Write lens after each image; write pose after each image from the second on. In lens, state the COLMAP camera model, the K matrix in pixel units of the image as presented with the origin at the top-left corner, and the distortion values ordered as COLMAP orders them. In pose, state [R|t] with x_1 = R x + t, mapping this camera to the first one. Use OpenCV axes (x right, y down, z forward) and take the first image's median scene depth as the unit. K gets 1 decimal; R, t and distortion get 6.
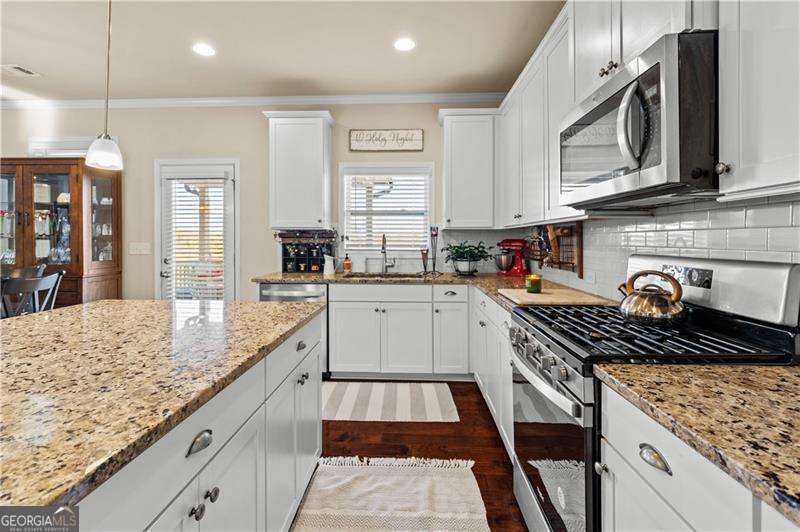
lens RADIAL K [[365.5, 0, 396.2], [0, 365.5, 235.7], [0, 0, 1]] dist [-0.000205, -0.000352]
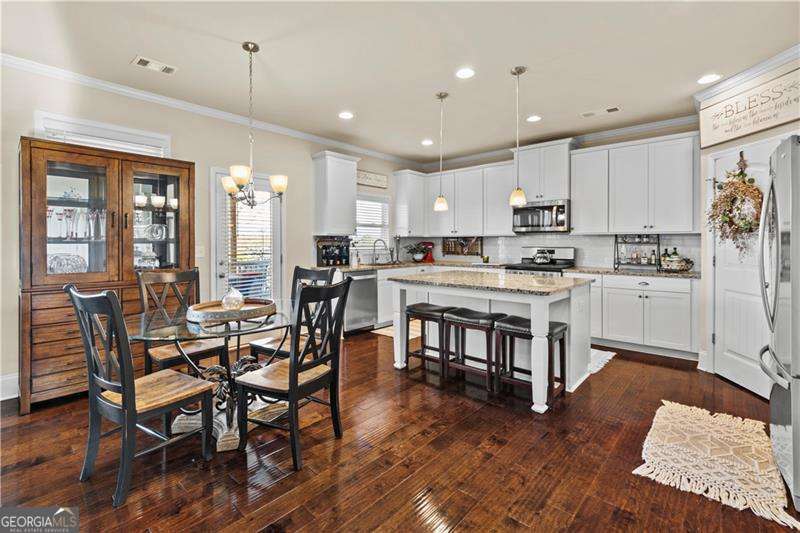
lens RADIAL K [[365.5, 0, 396.2], [0, 365.5, 236.2], [0, 0, 1]] dist [-0.000205, -0.000352]
pose [[0.628976, 0.009787, 0.777363, -1.242043], [-0.006866, 0.999952, -0.007035, -0.006147], [-0.777394, -0.000912, 0.629013, -0.079125]]
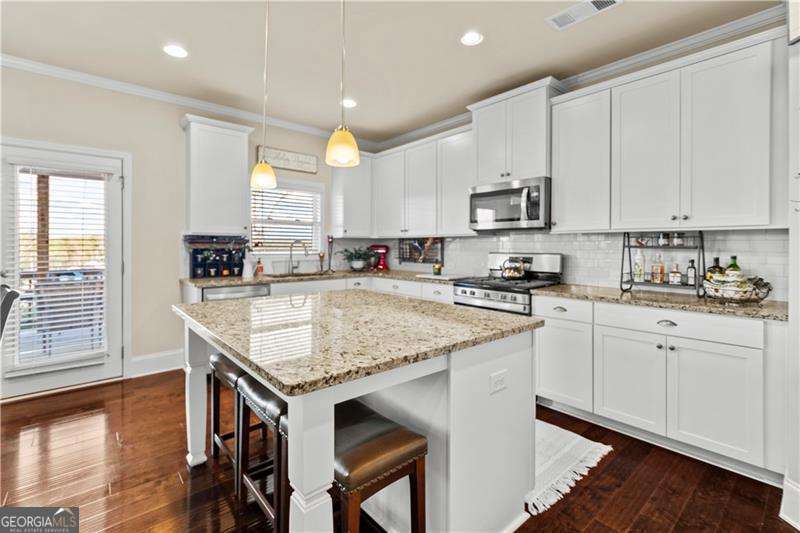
lens RADIAL K [[361.1, 0, 398.7], [0, 361.1, 239.7], [0, 0, 1]] dist [0.001826, 0.000524]
pose [[0.722865, 0.010757, 0.690906, -0.602137], [-0.008791, 0.999941, -0.006370, -0.002575], [-0.690933, -0.001469, 0.722917, -0.089578]]
